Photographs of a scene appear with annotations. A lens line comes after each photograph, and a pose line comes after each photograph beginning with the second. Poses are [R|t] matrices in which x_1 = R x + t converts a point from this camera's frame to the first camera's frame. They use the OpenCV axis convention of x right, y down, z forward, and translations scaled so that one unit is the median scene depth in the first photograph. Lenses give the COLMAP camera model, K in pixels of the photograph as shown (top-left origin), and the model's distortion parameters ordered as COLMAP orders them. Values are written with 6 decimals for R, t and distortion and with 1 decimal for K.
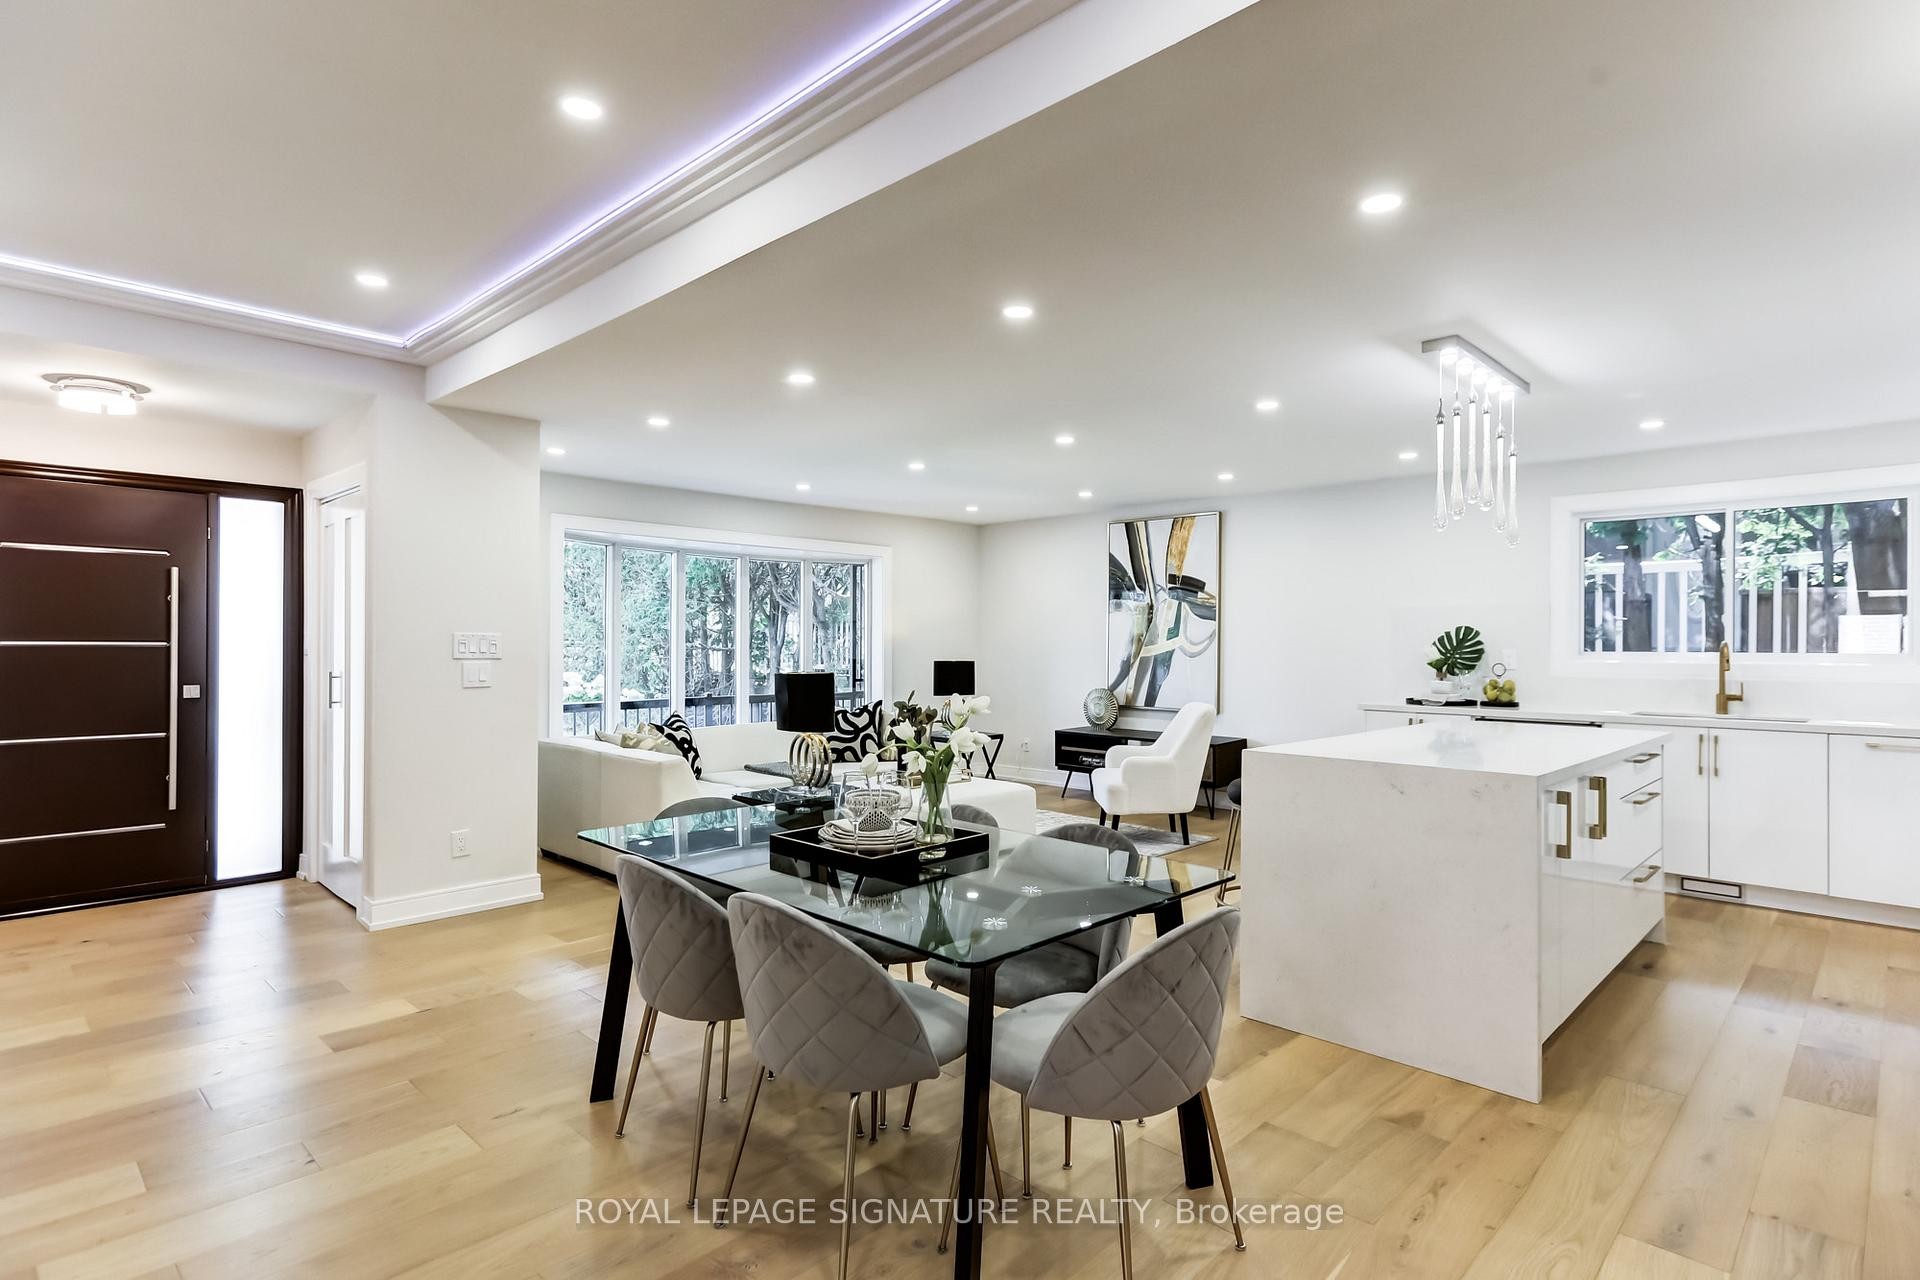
lens RADIAL K [[993.1, 0, 962.0], [0, 993.1, 636.1], [0, 0, 1]] dist [-0.006103, 0.001190]
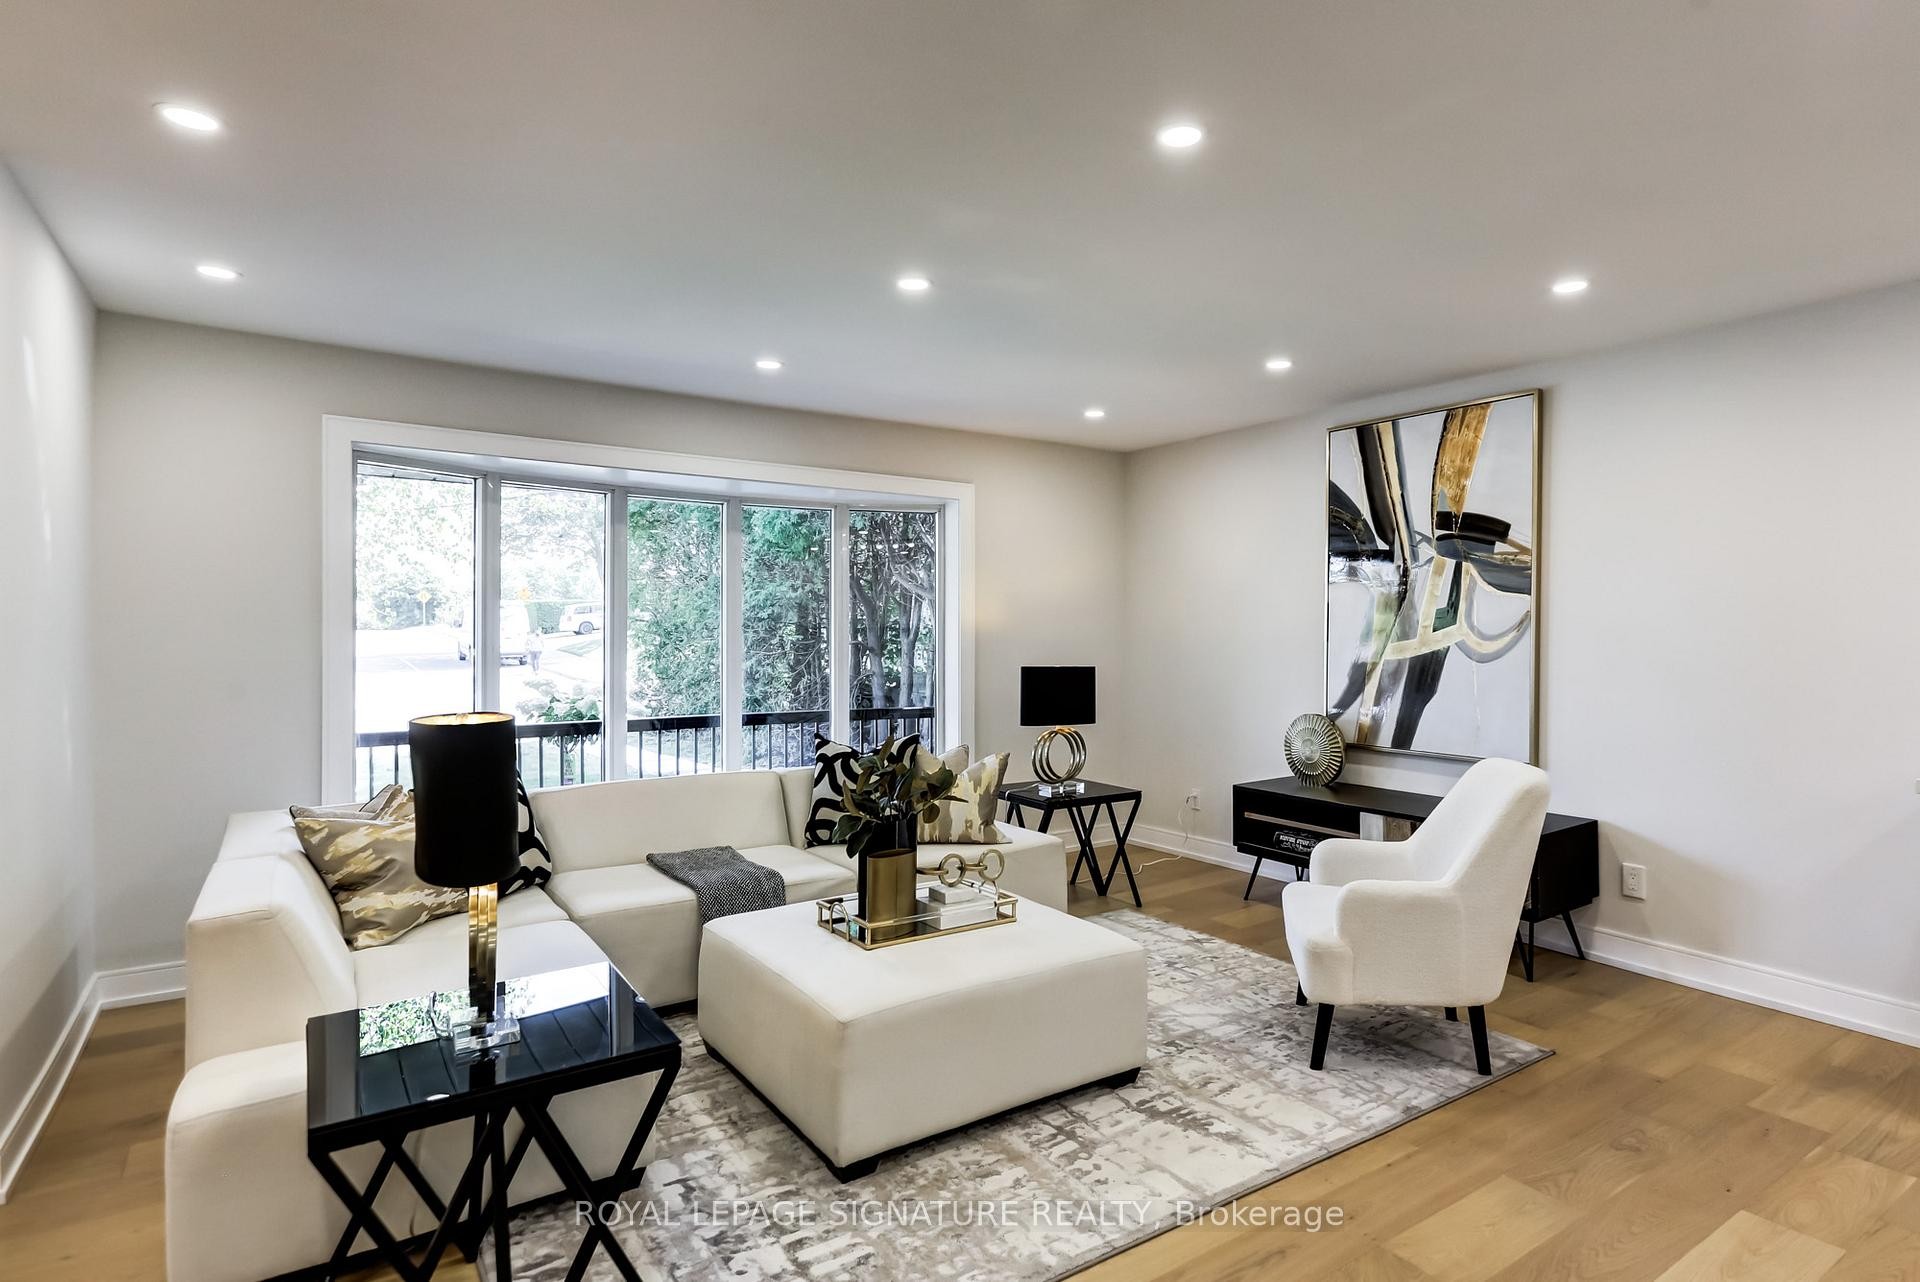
lens RADIAL K [[993.1, 0, 1027.8], [0, 993.1, 634.1], [0, 0, 1]] dist [-0.006103, 0.001190]
pose [[0.985925, -0.001812, -0.167178, 0.074097], [0.002470, 0.999990, 0.003731, 0.003475], [0.167169, -0.004092, 0.985920, 0.410710]]
